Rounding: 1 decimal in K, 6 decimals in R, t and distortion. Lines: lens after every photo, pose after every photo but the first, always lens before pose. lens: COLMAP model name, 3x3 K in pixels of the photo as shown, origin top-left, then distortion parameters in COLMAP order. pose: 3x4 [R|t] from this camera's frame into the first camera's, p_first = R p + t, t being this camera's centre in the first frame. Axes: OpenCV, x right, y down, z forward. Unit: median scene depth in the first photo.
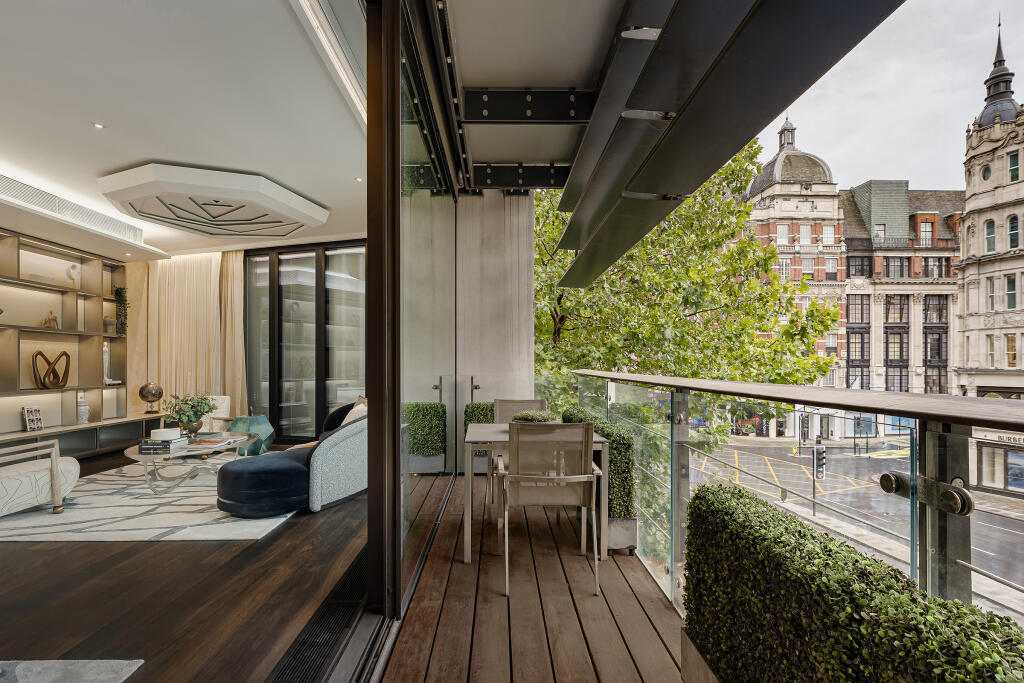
lens RADIAL K [[485.8, 0, 446.3], [0, 485.8, 342.7], [0, 0, 1]] dist [-0.002095, -0.000453]
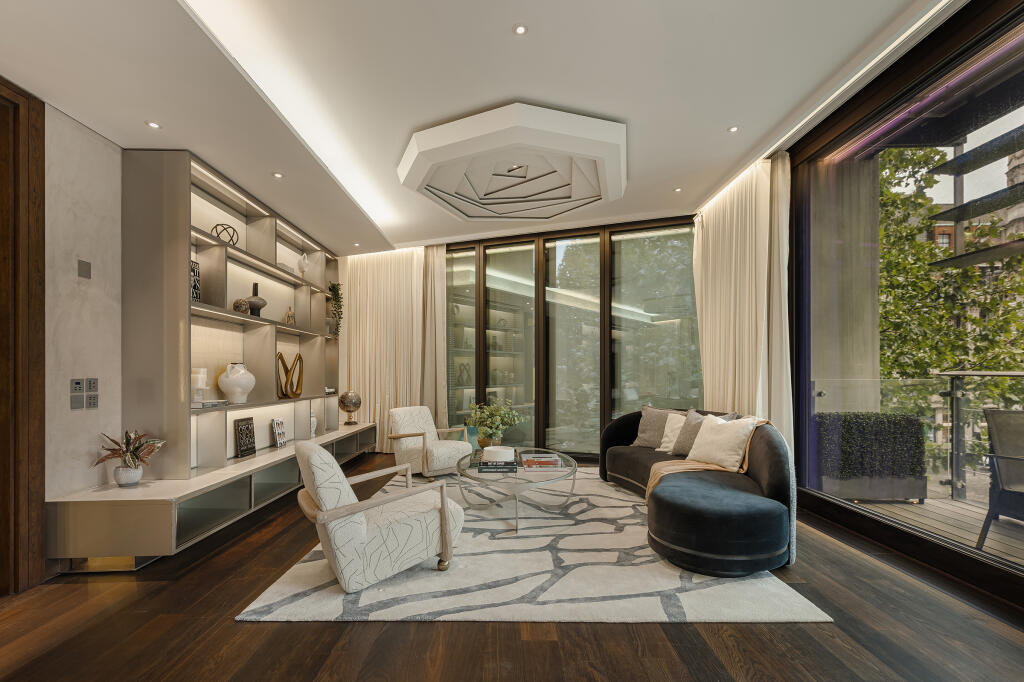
lens RADIAL K [[465.8, 0, 505.6], [0, 465.8, 372.9], [0, 0, 1]] dist [0.034751, -0.000044]
pose [[0.999963, -0.004403, -0.007332, -0.600702], [0.004759, 0.998772, 0.049314, 0.012477], [0.007106, -0.049347, 0.998756, 0.242486]]
